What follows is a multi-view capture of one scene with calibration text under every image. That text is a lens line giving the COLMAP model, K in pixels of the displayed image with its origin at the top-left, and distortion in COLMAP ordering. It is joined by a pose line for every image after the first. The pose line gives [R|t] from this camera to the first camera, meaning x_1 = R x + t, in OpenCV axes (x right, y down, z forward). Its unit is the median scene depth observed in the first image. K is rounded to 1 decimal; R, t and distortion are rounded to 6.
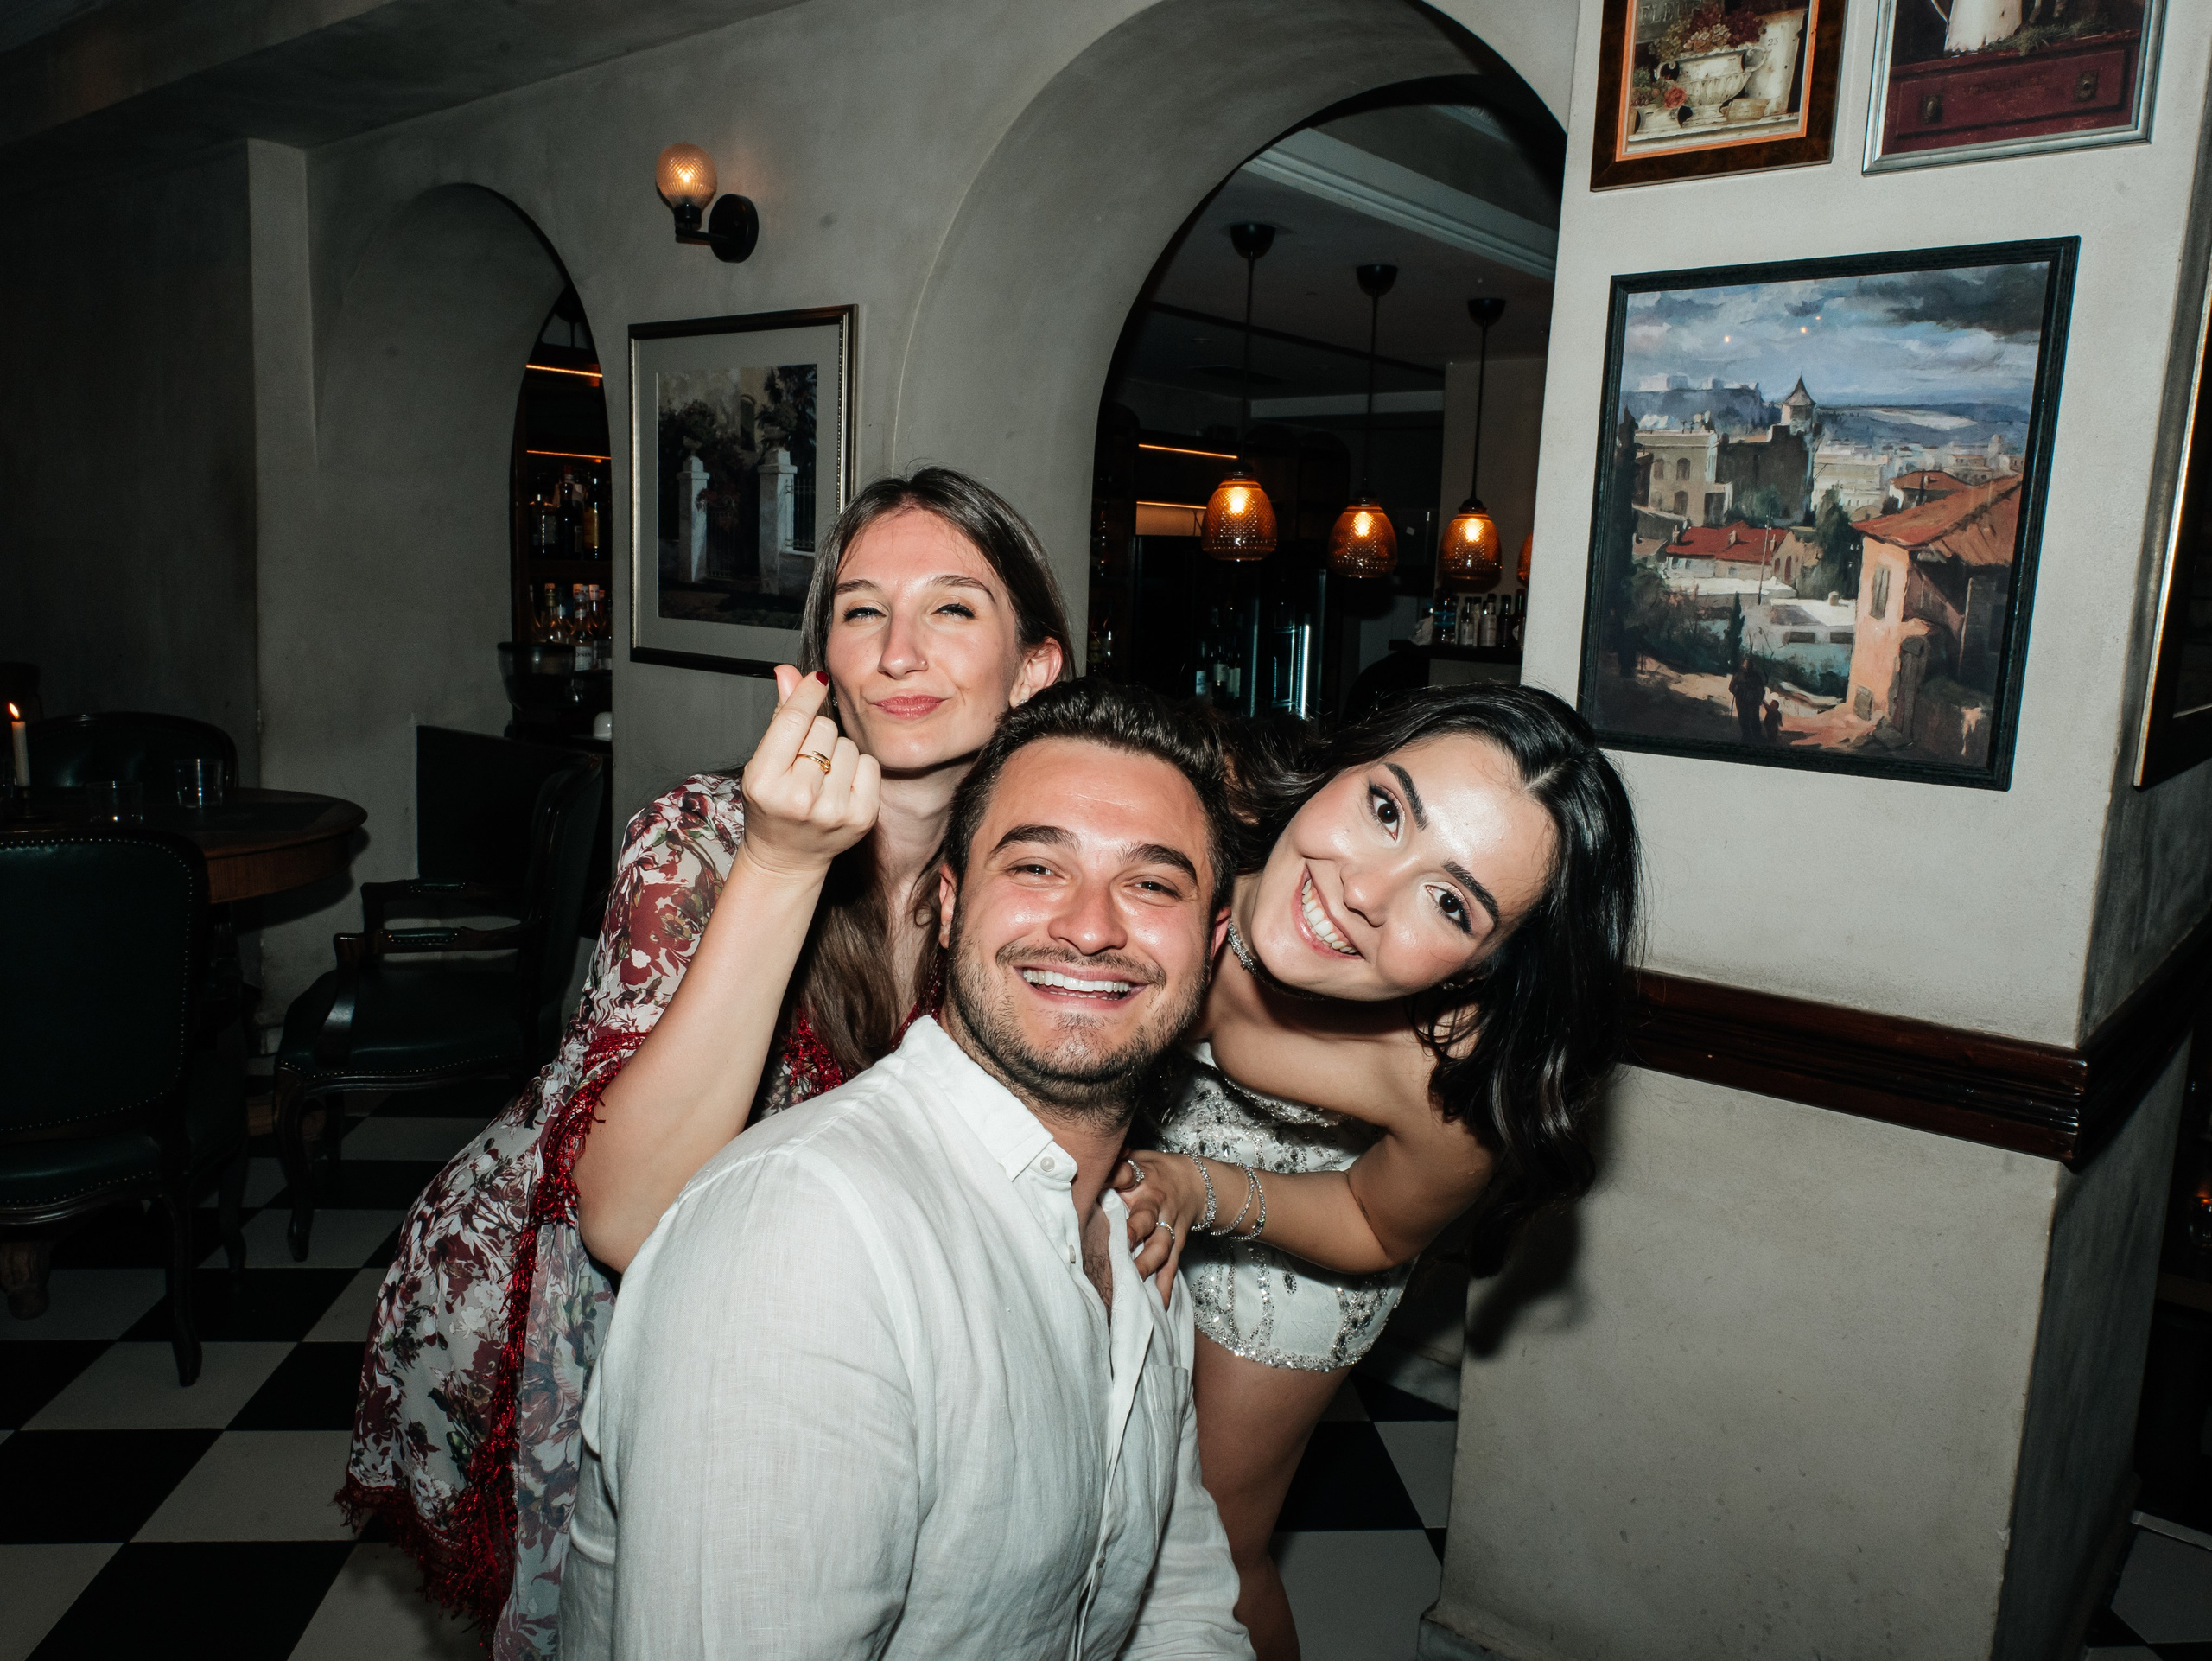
lens RADIAL K [[1655.8, 0, 1116.5], [0, 1655.8, 827.9], [0, 0, 1]] dist [0.016322, -0.016609]
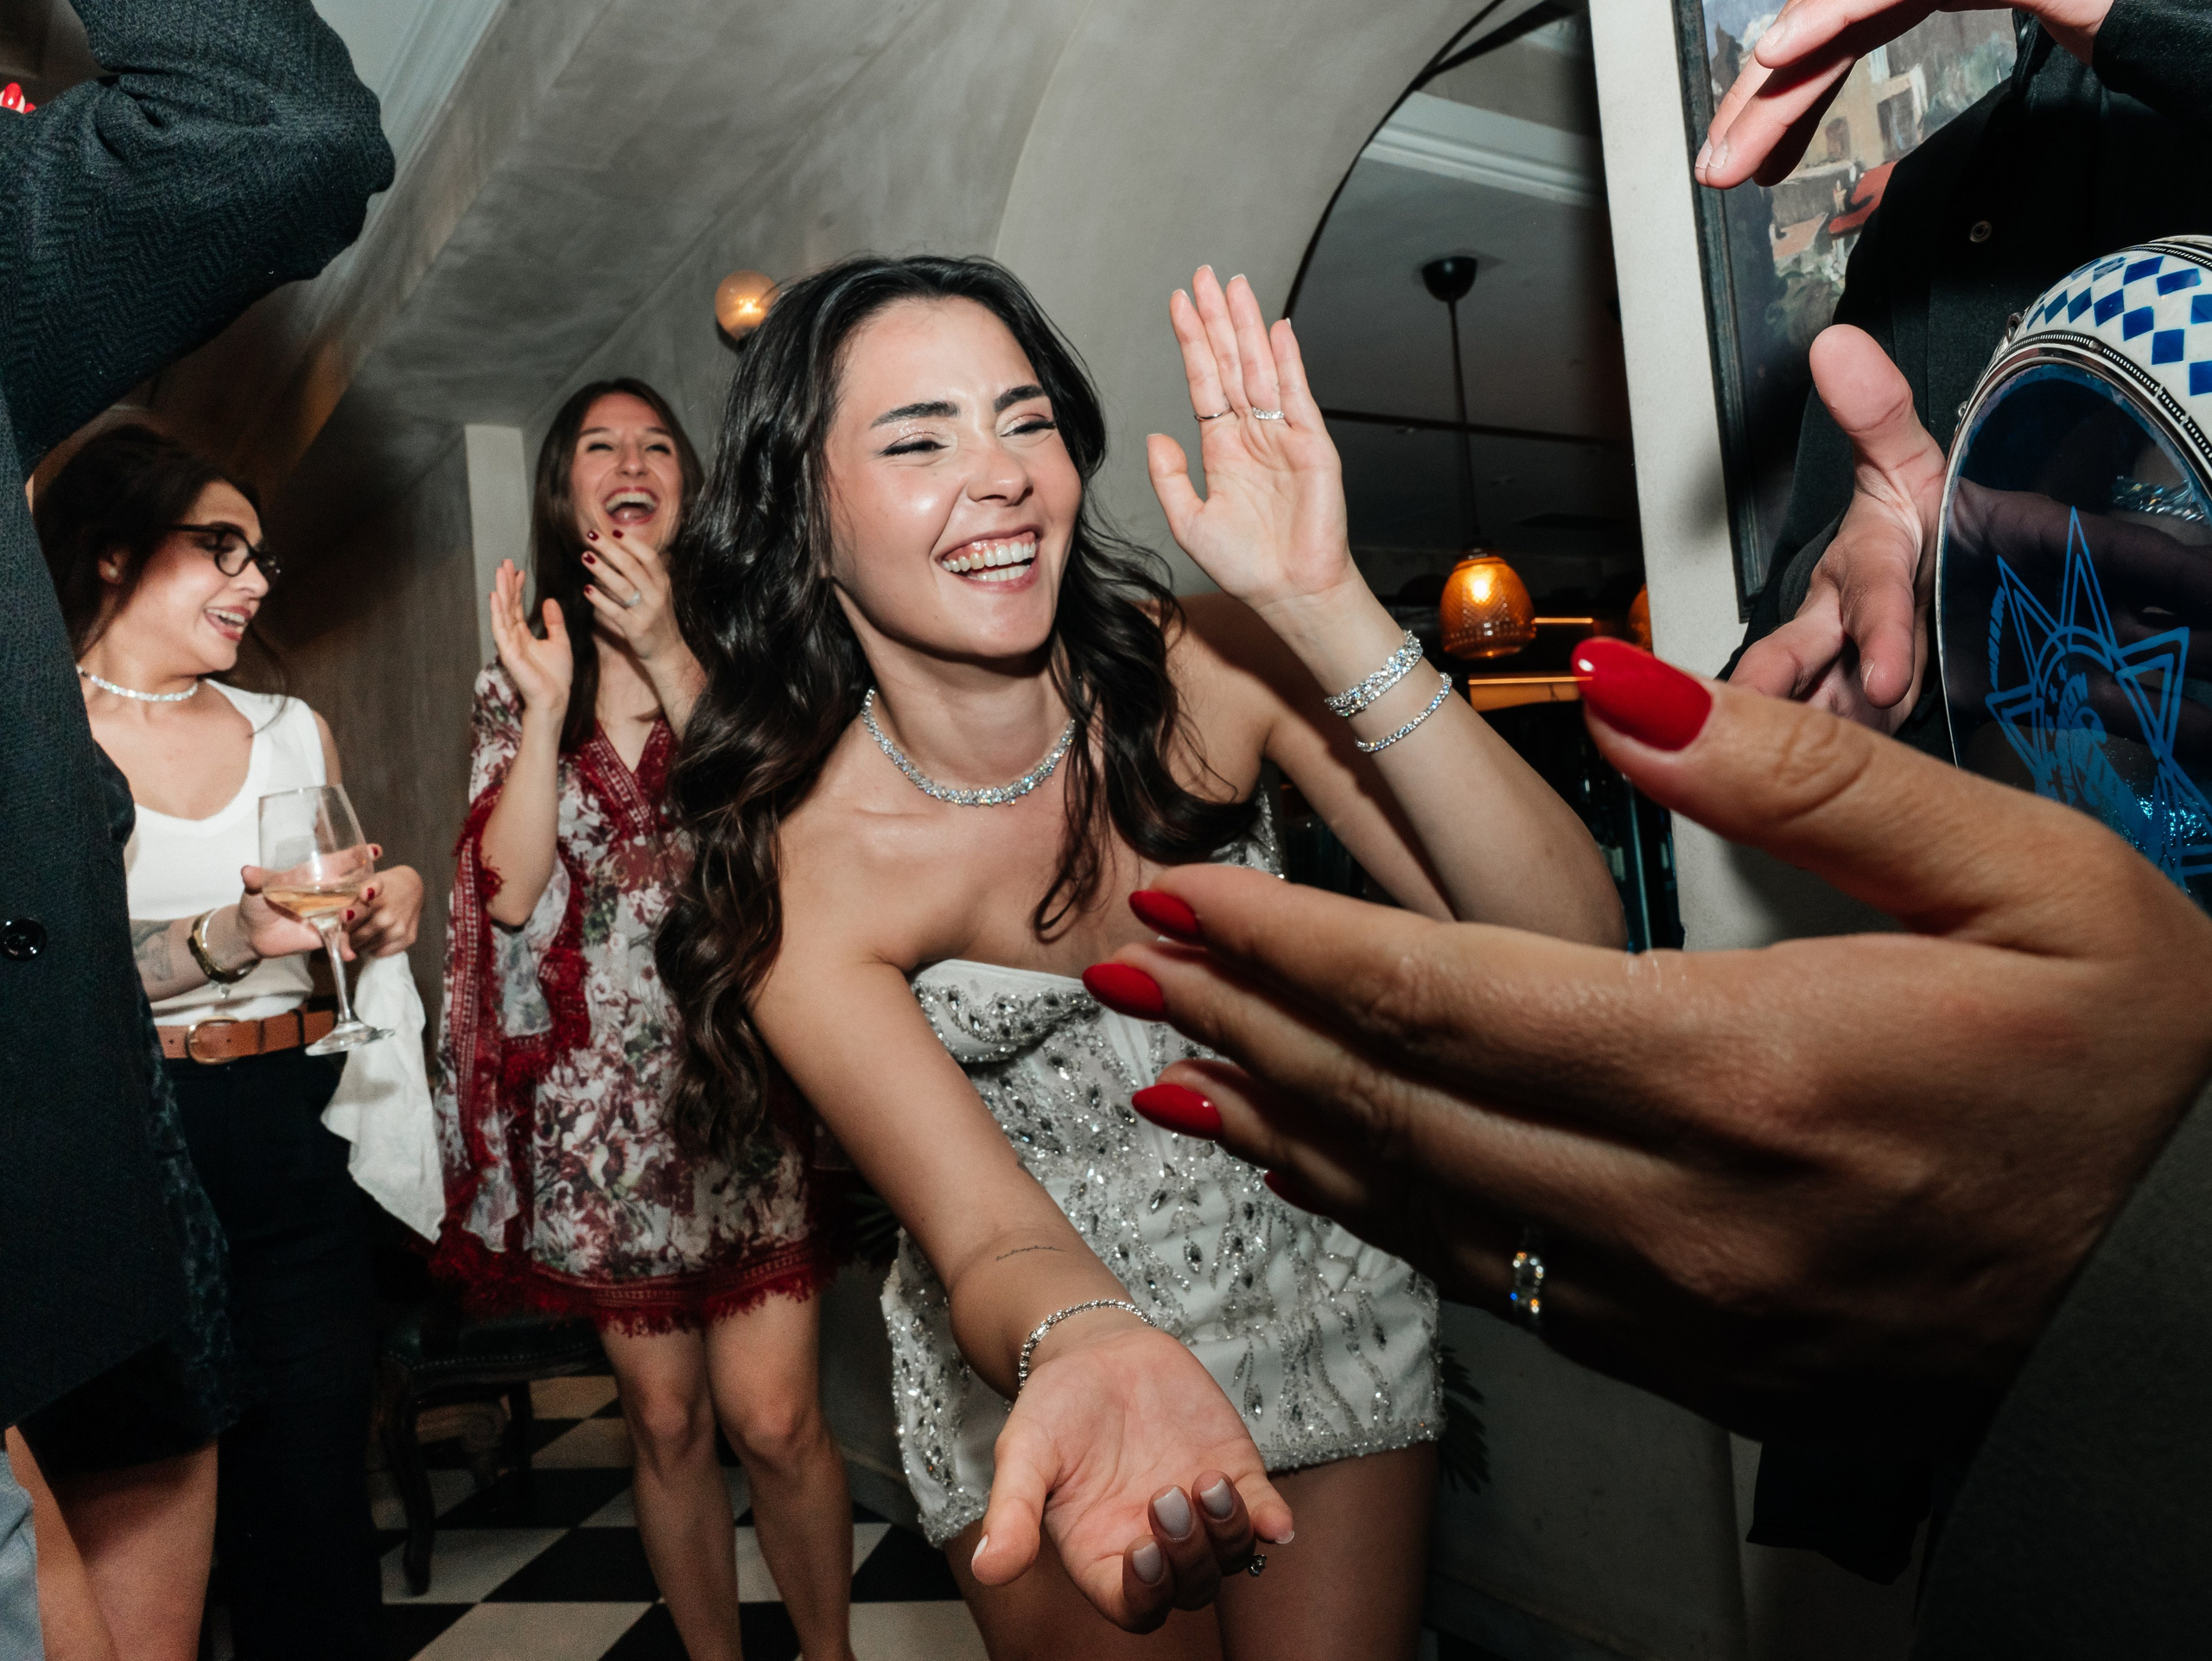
lens RADIAL K [[1655.8, 0, 1104.8], [0, 1655.8, 839.1], [0, 0, 1]] dist [0.016322, -0.016609]
pose [[0.954490, -0.138732, -0.264011, 0.232162], [0.096375, 0.981206, -0.167176, 0.109796], [0.282241, 0.134124, 0.949921, 0.456209]]
